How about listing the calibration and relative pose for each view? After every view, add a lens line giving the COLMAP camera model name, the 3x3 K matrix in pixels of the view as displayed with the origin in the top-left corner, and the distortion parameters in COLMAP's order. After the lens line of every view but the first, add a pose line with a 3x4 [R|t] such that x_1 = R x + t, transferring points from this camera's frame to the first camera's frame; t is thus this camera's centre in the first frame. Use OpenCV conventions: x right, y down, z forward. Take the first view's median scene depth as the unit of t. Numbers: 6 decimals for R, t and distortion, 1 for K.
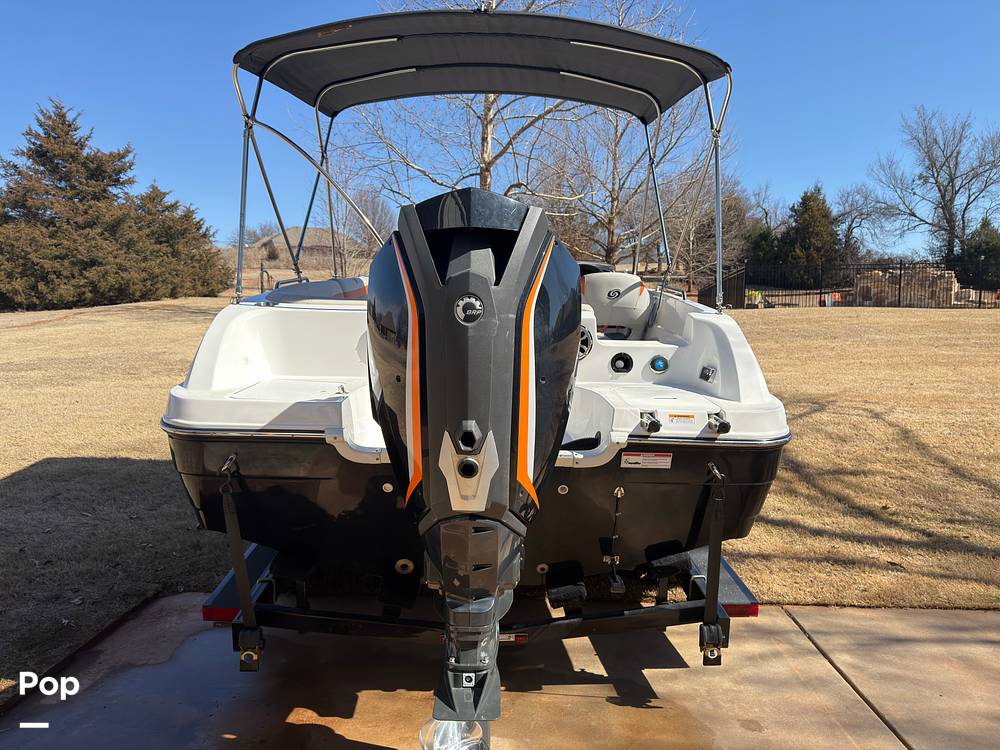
lens RADIAL K [[702.9, 0, 482.7], [0, 702.9, 367.8], [0, 0, 1]] dist [0.070483, -0.074515]
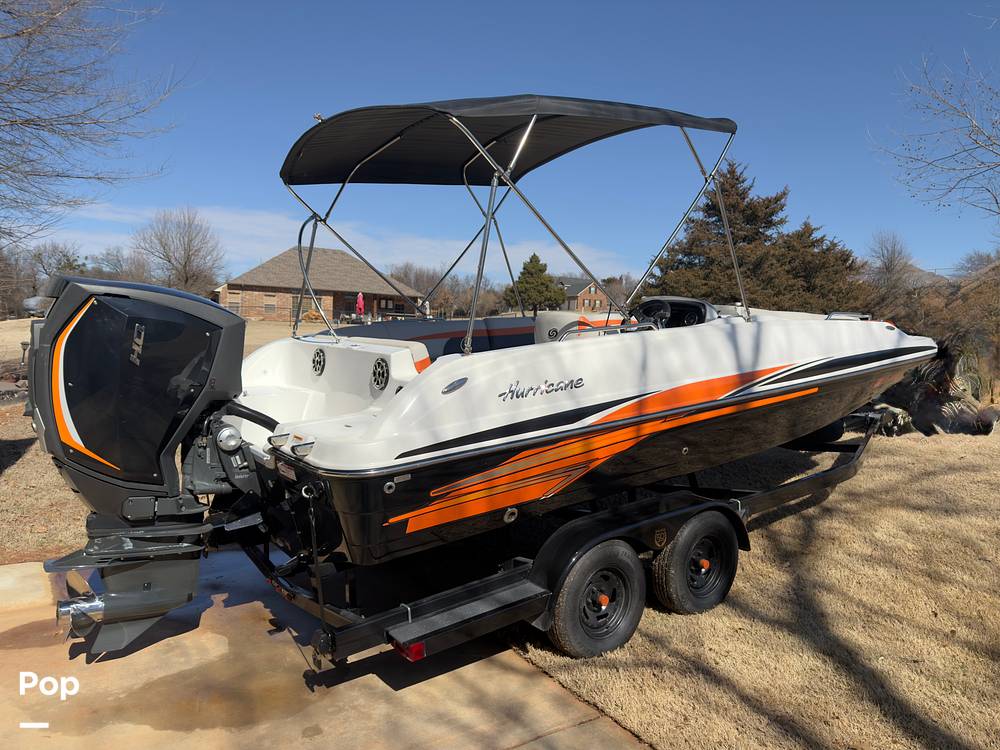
lens RADIAL K [[702.9, 0, 509.0], [0, 702.9, 378.0], [0, 0, 1]] dist [0.070483, -0.074515]
pose [[0.609018, 0.059907, -0.790891, 0.115813], [-0.084860, 0.996341, 0.010124, -0.005376], [0.788604, 0.060949, 0.611873, 0.046043]]
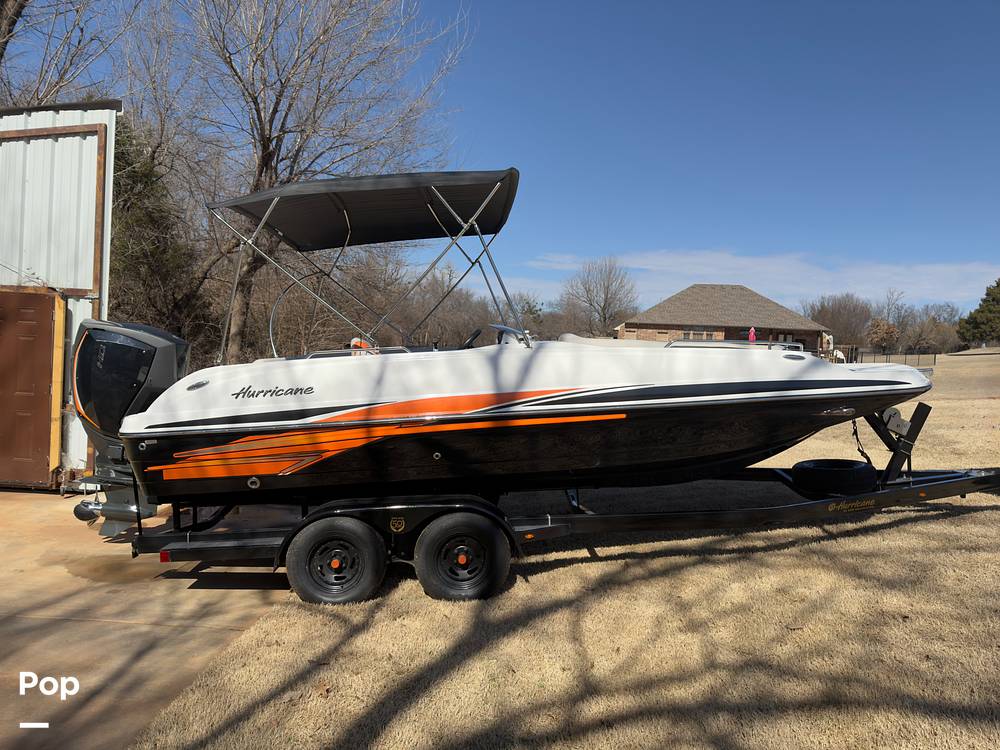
lens RADIAL K [[702.9, 0, 502.2], [0, 702.9, 376.9], [0, 0, 1]] dist [0.070483, -0.074515]
pose [[0.032540, 0.026605, -0.999116, 0.178480], [-0.118890, 0.992651, 0.022561, -0.014631], [0.992374, 0.118050, 0.035464, 0.148791]]
